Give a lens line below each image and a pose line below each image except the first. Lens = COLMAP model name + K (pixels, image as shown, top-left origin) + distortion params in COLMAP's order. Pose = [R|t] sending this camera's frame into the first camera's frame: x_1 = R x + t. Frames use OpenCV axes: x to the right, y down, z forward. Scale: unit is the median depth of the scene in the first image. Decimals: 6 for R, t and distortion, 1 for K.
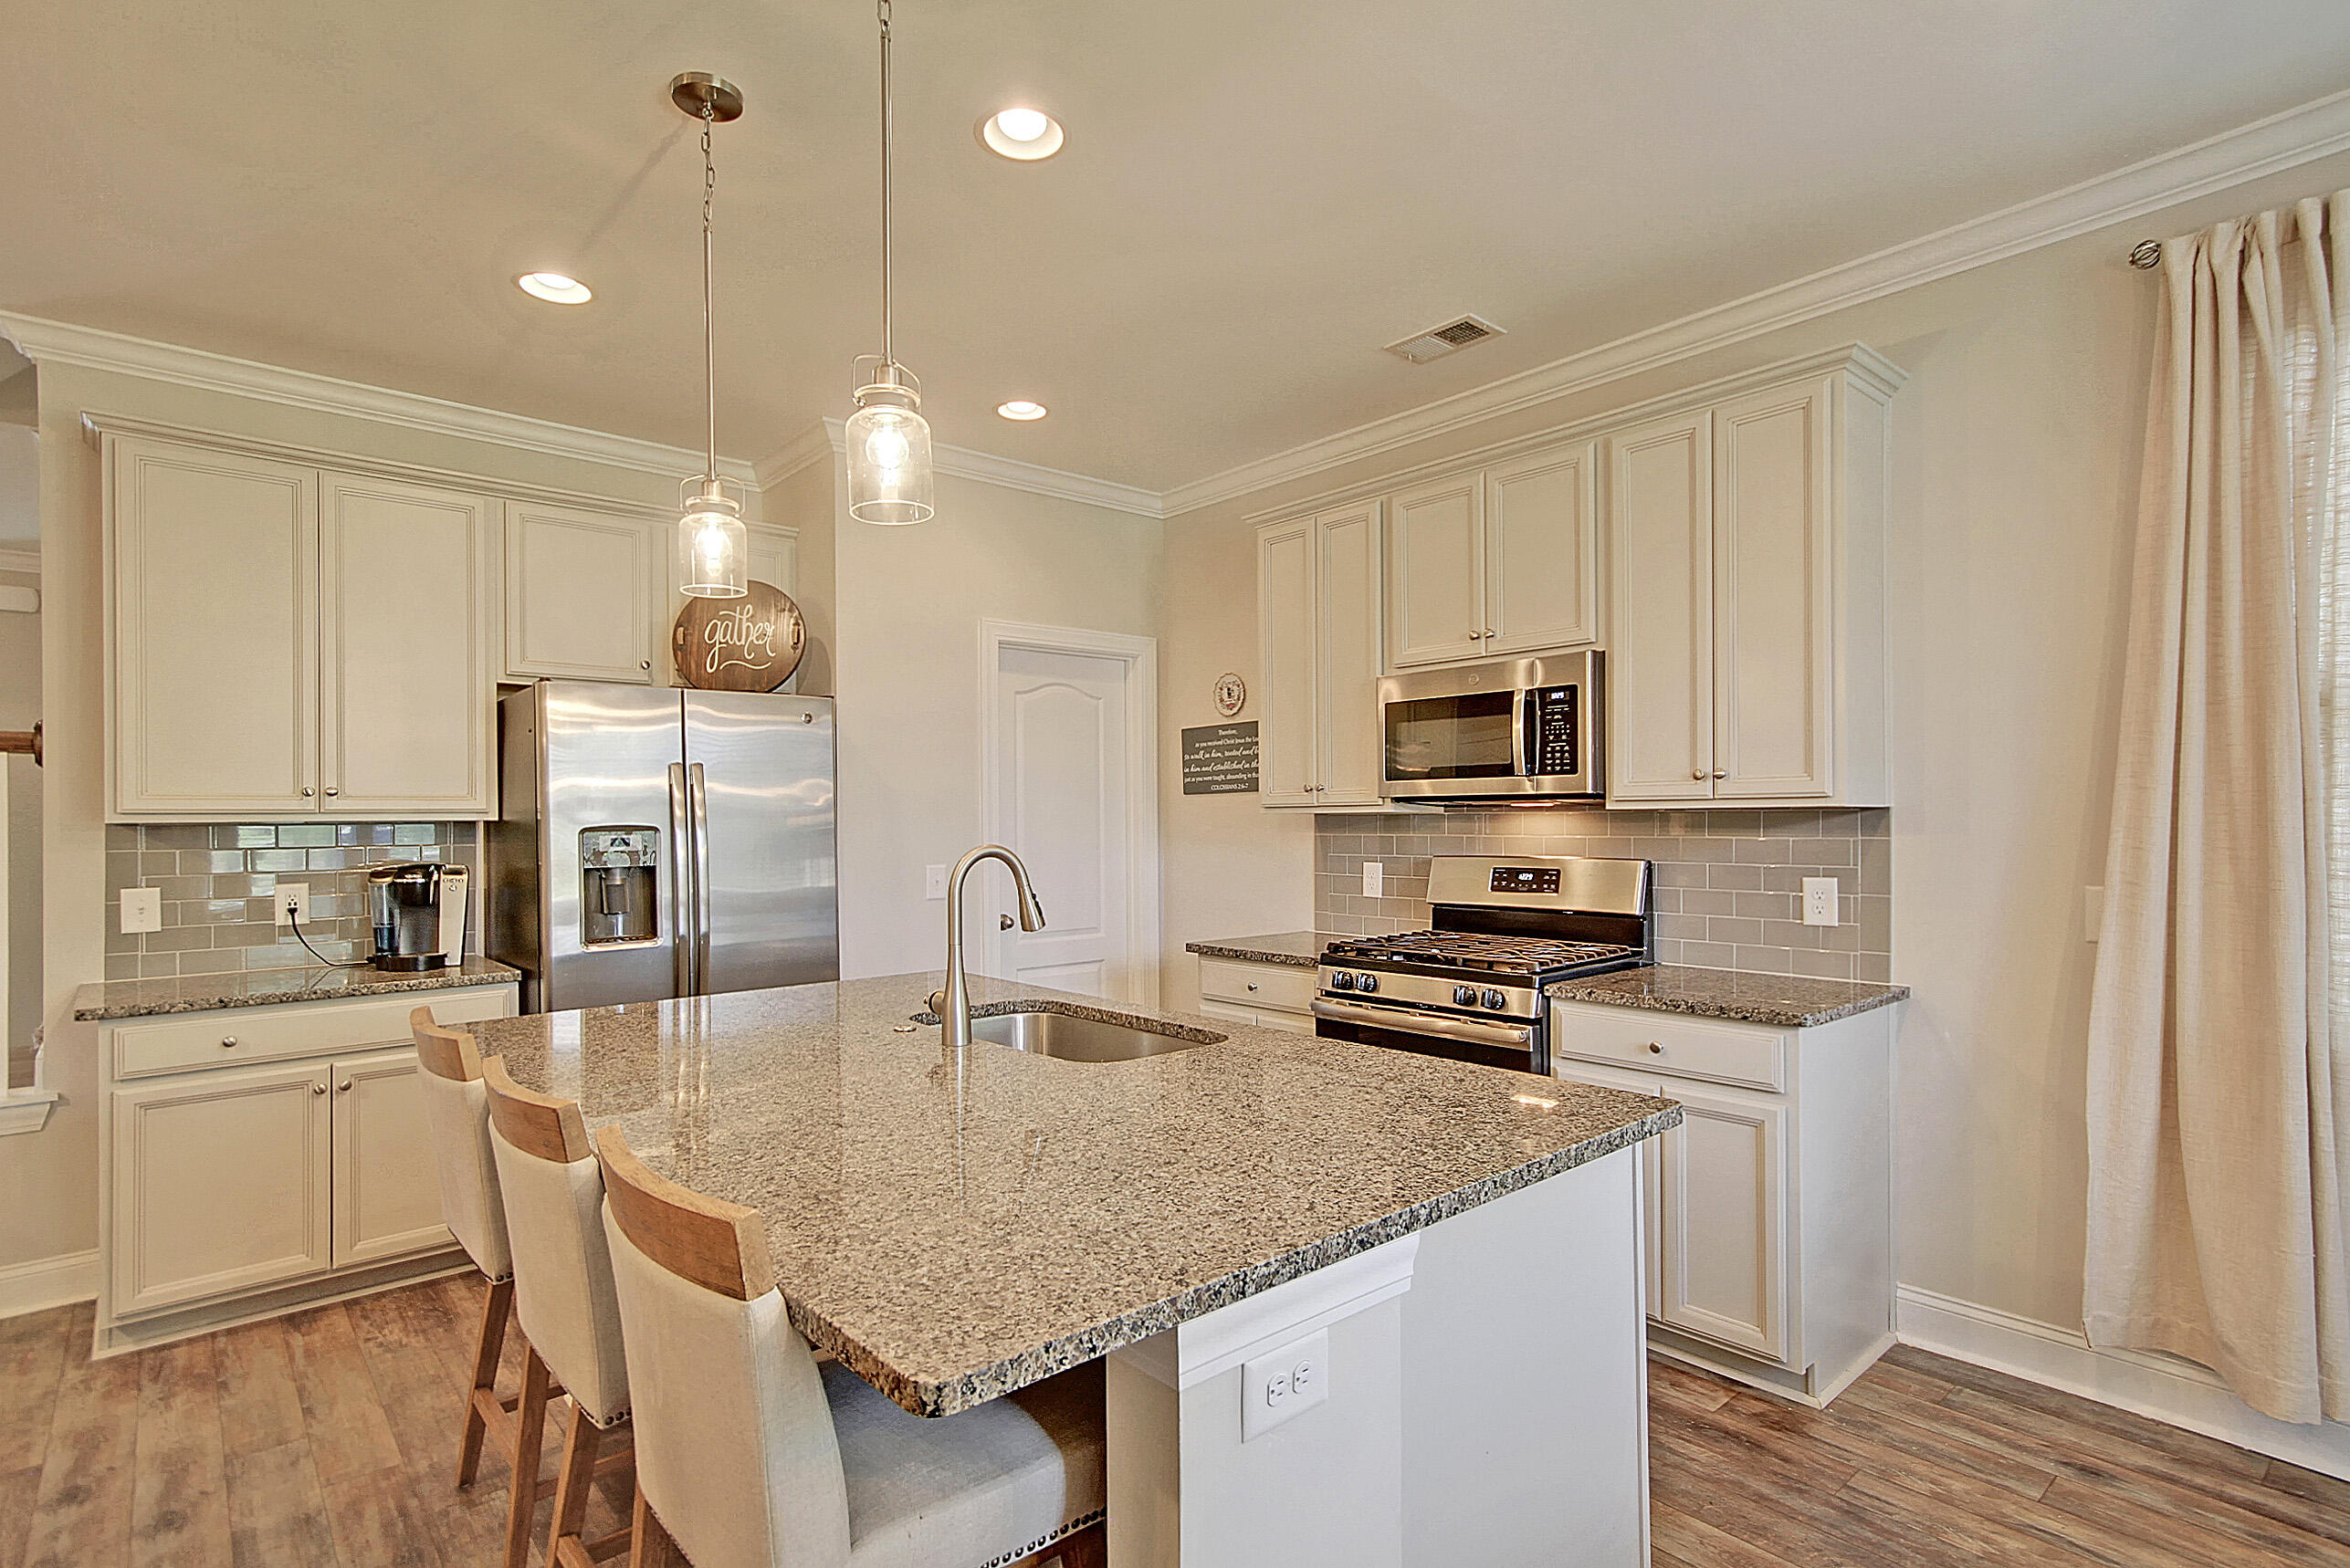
lens RADIAL K [[1134.8, 0, 1188.0], [0, 1134.8, 808.2], [0, 0, 1]] dist [0.007912, 0.000020]
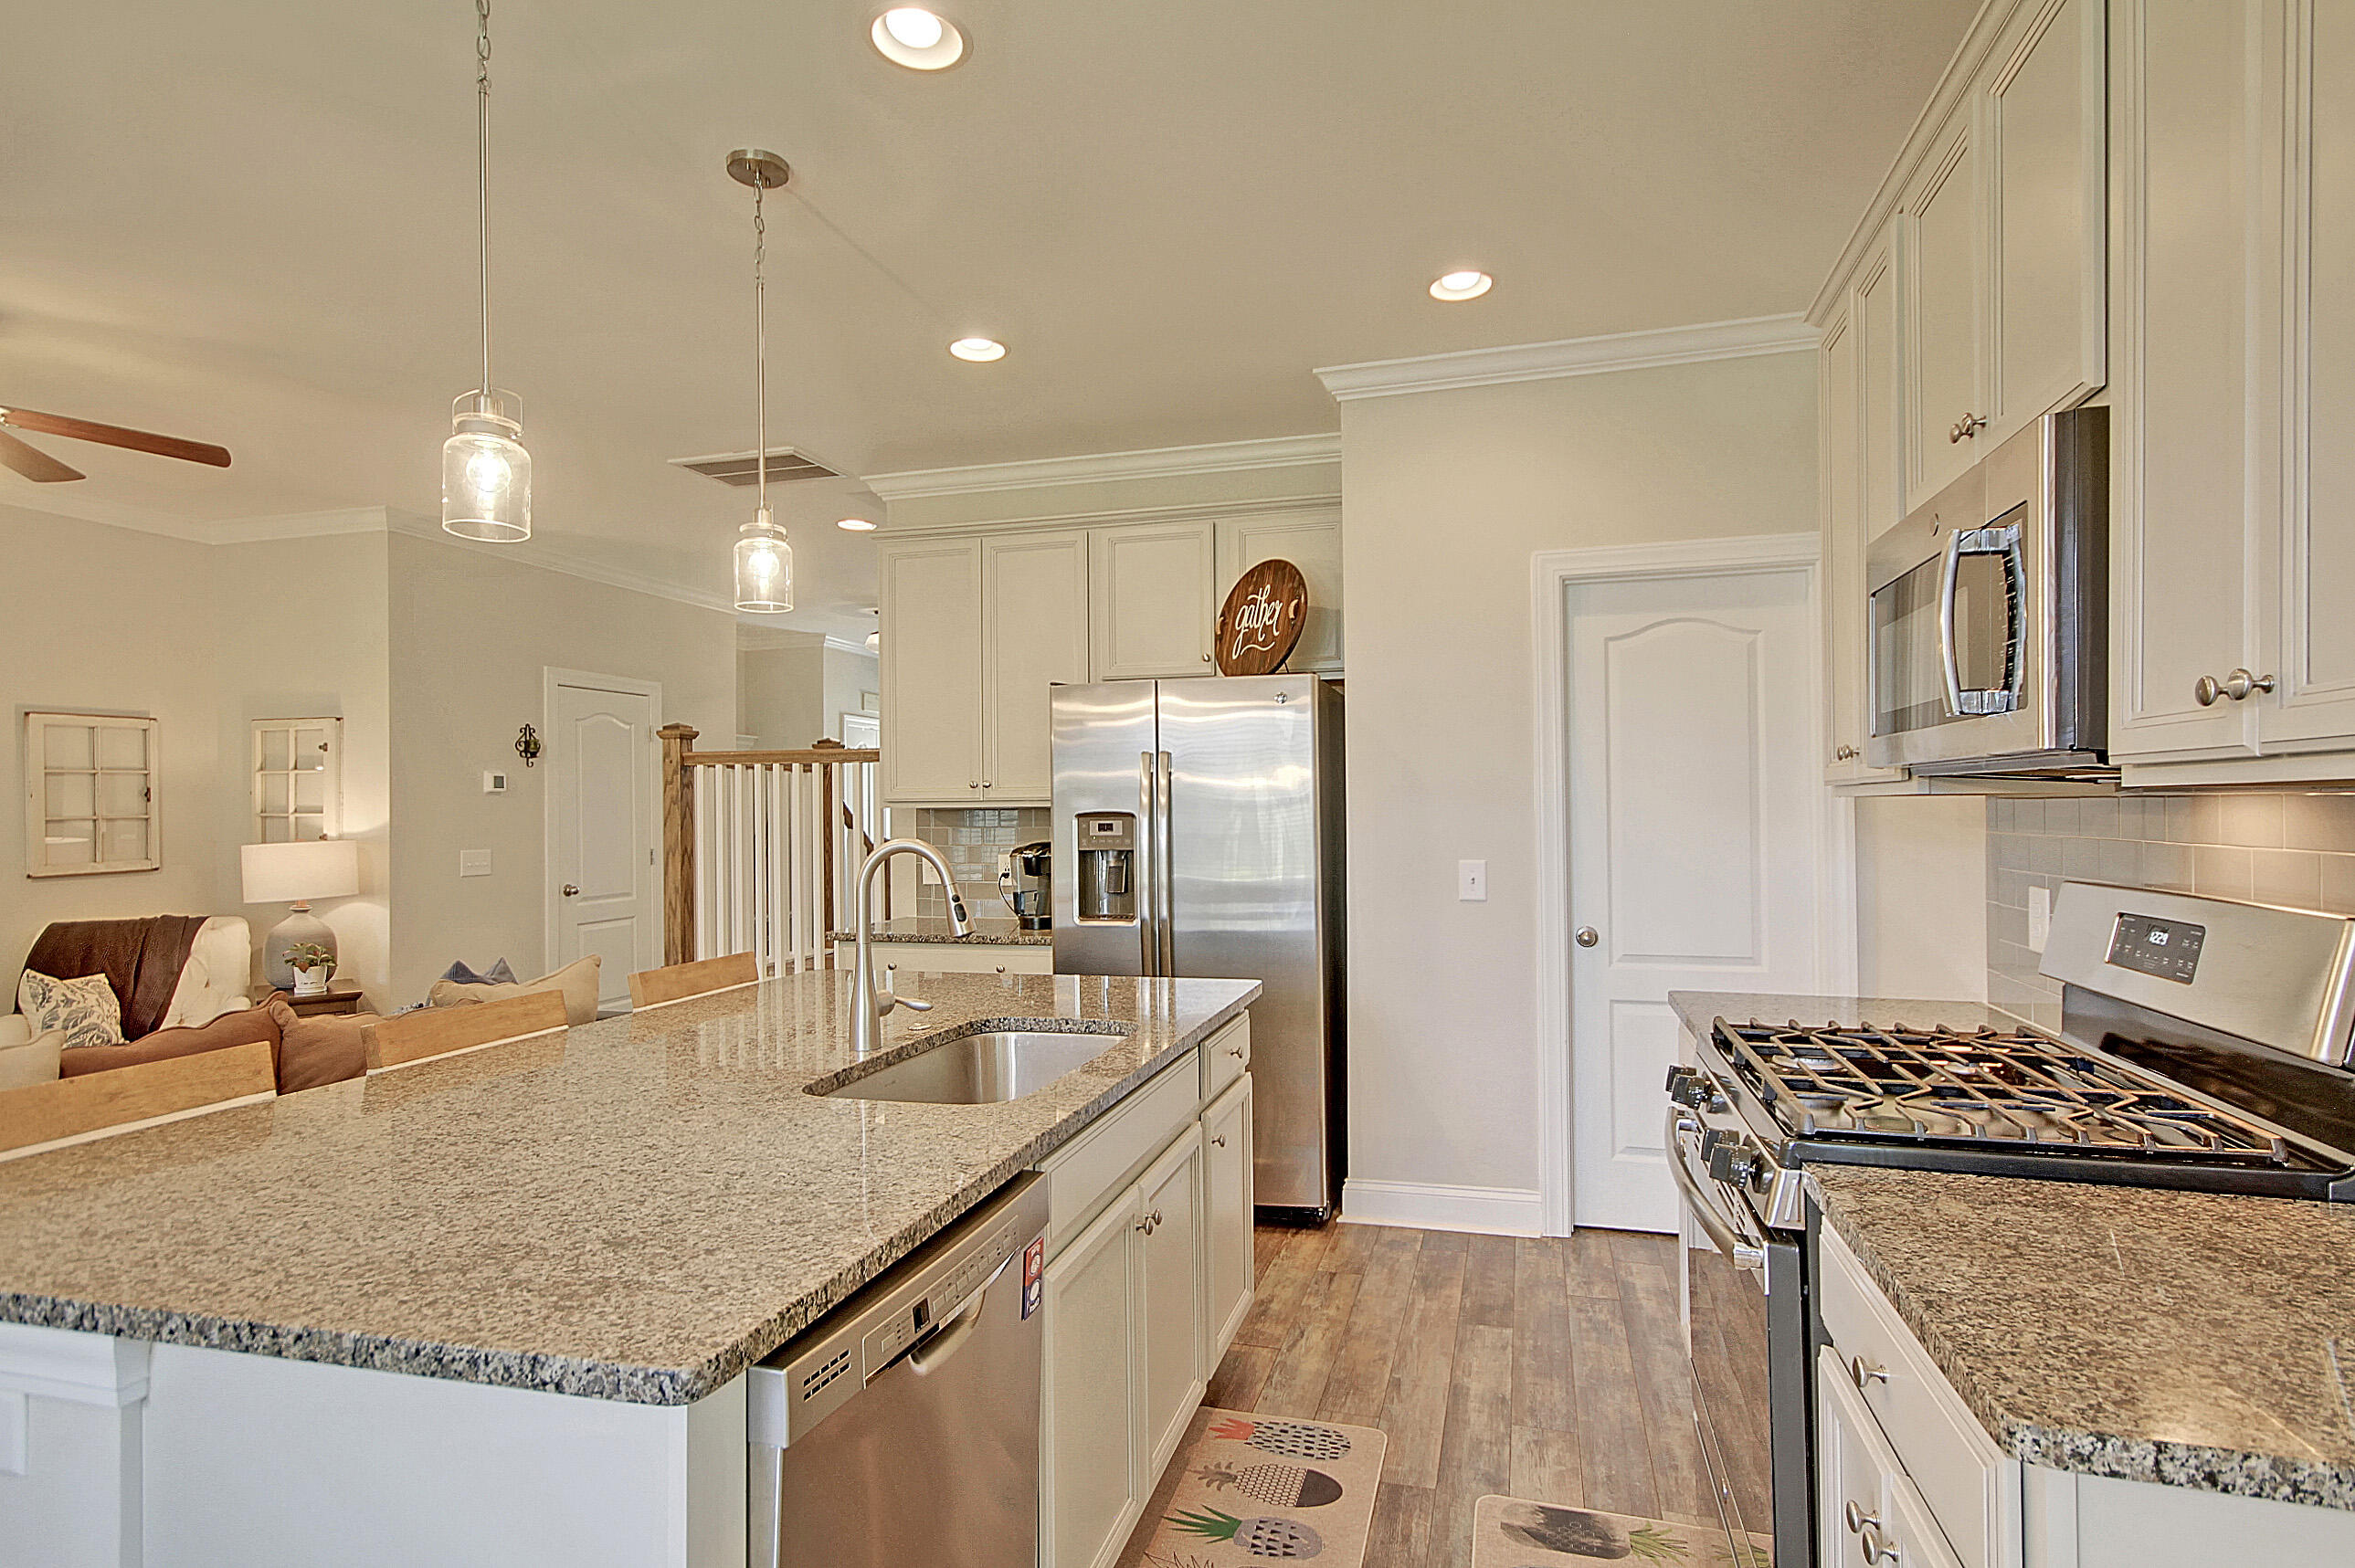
lens RADIAL K [[1193.4, 0, 1182.7], [0, 1193.4, 803.2], [0, 0, 1]] dist [0.016917, -0.000070]
pose [[0.549267, -0.000426, -0.835647, 0.483145], [0.012496, 0.999892, 0.007703, -0.001384], [0.835553, -0.014673, 0.549214, 0.421543]]
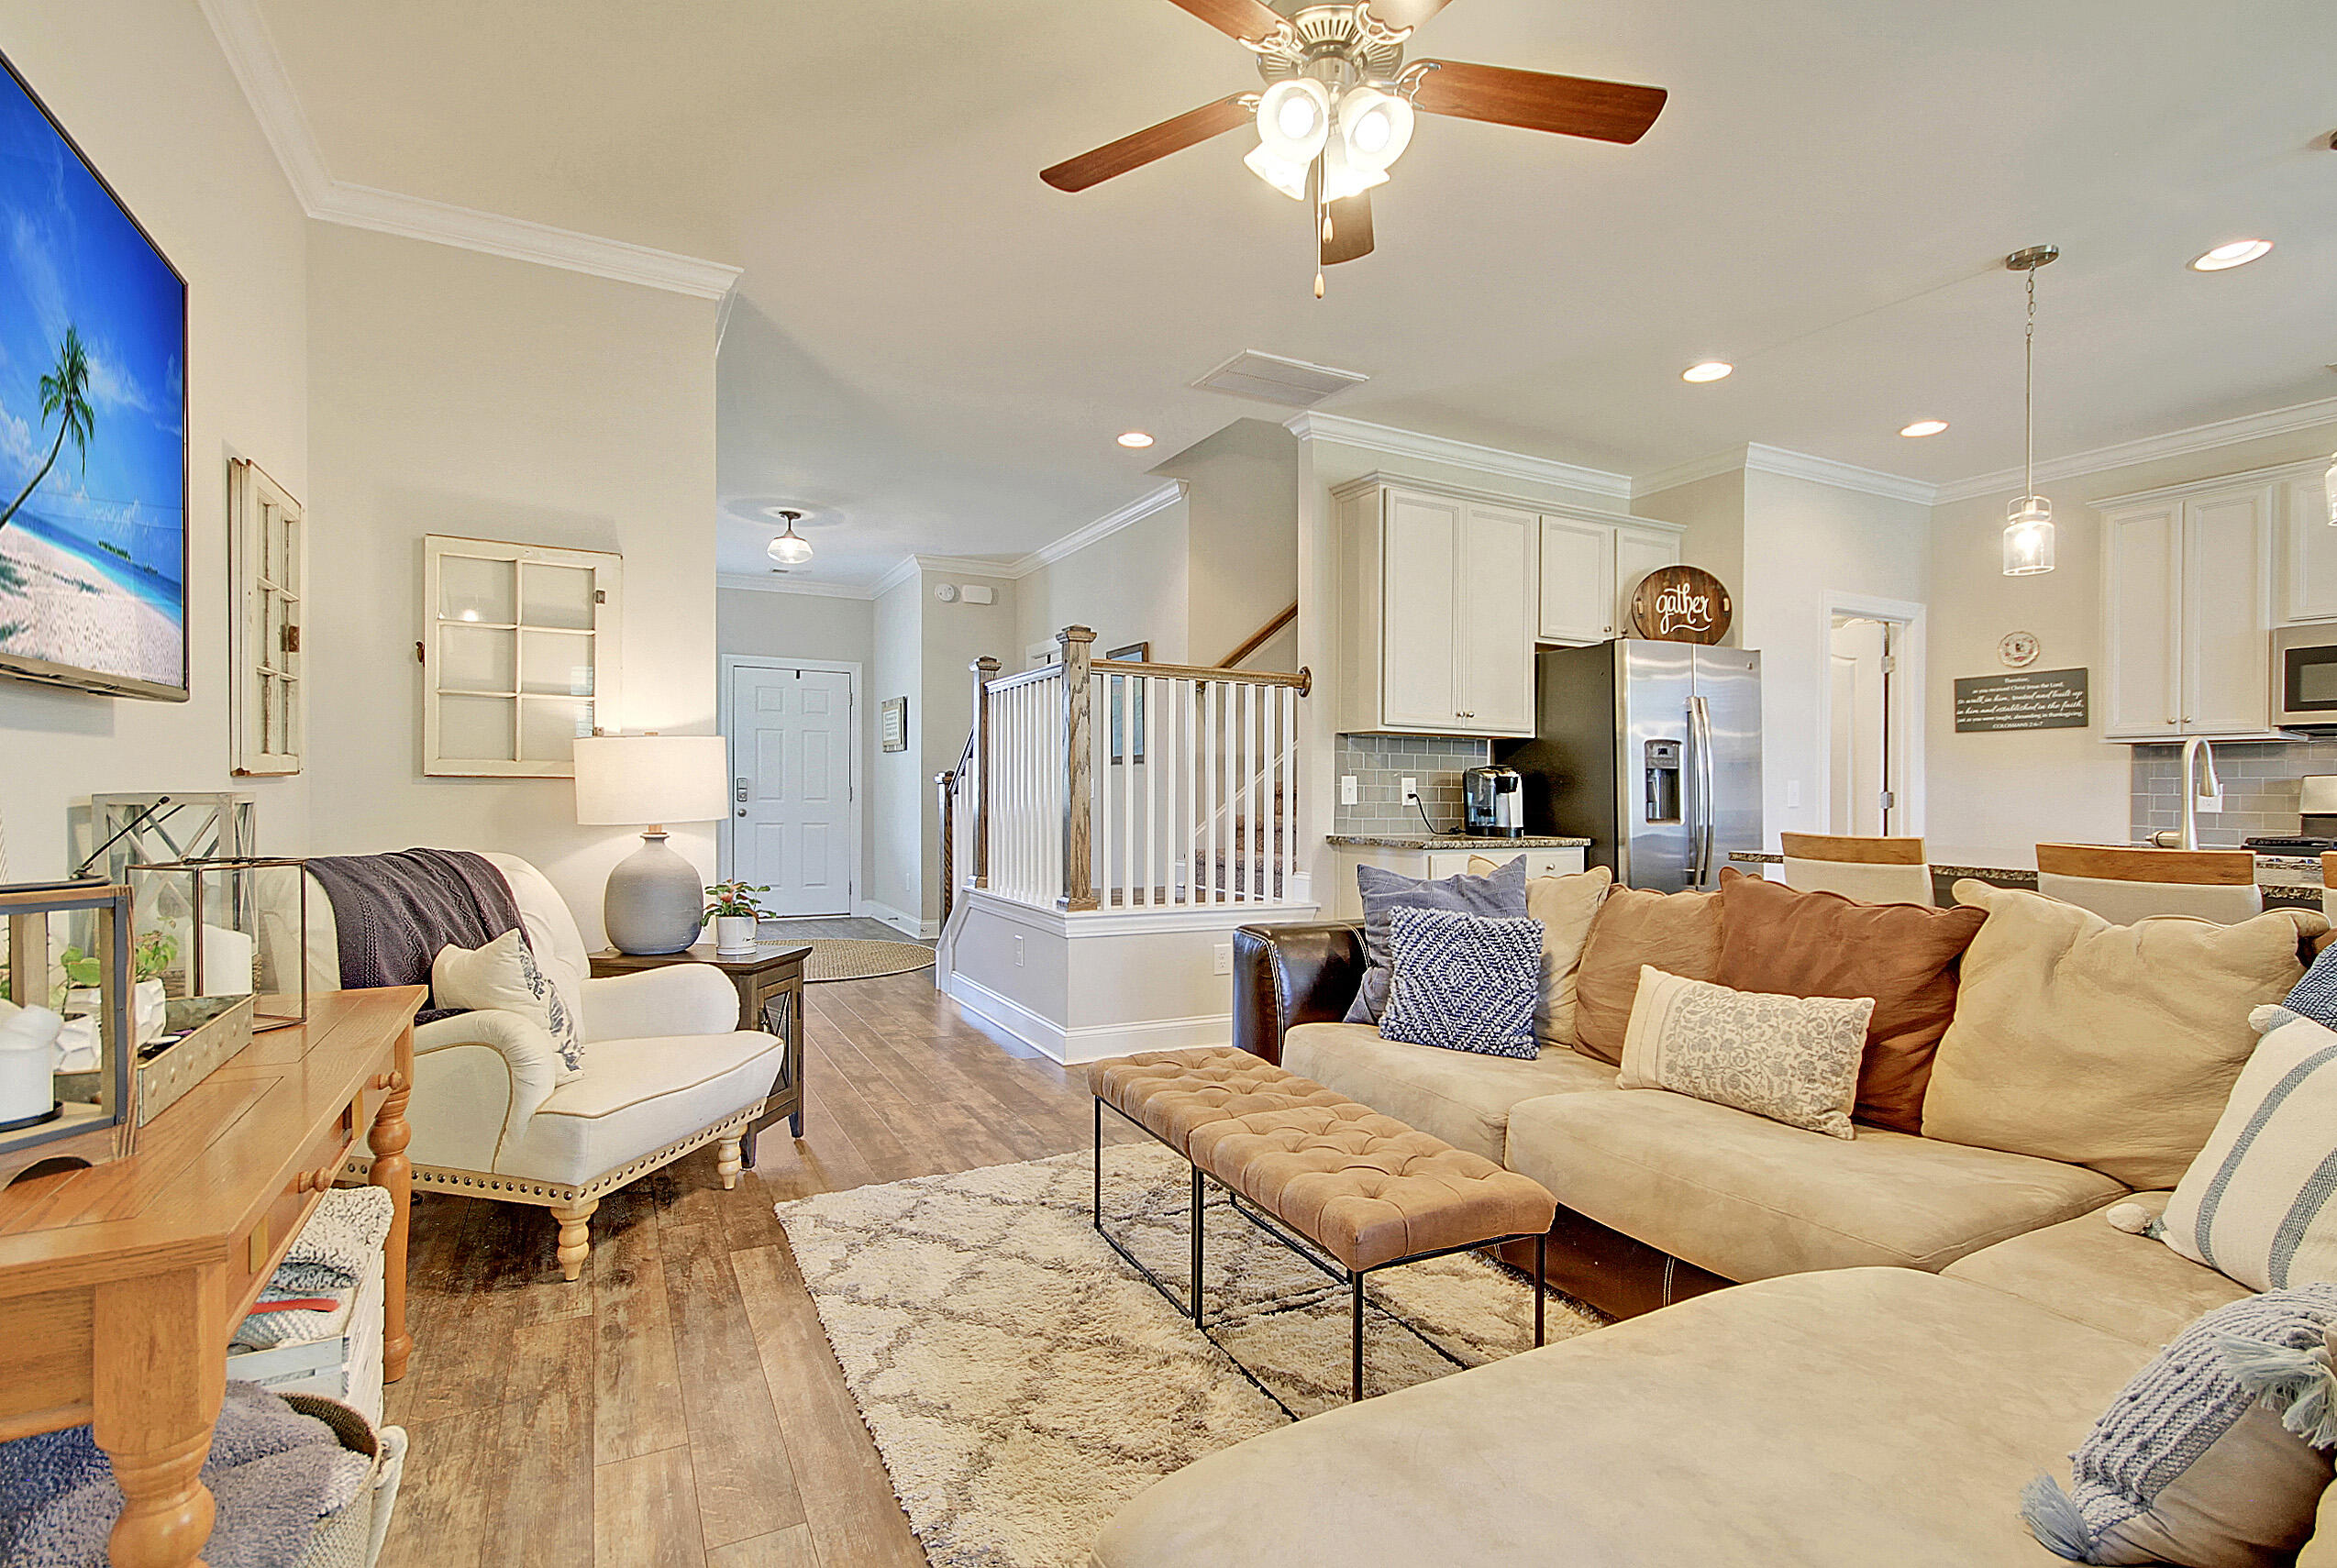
lens RADIAL K [[1128.6, 0, 1164.8], [0, 1128.6, 791.6], [0, 0, 1]] dist [0.007912, 0.000020]
pose [[0.975137, 0.018200, -0.220855, -0.778287], [-0.016952, 0.999828, 0.007546, 0.077842], [0.220954, -0.003615, 0.975277, -0.510062]]
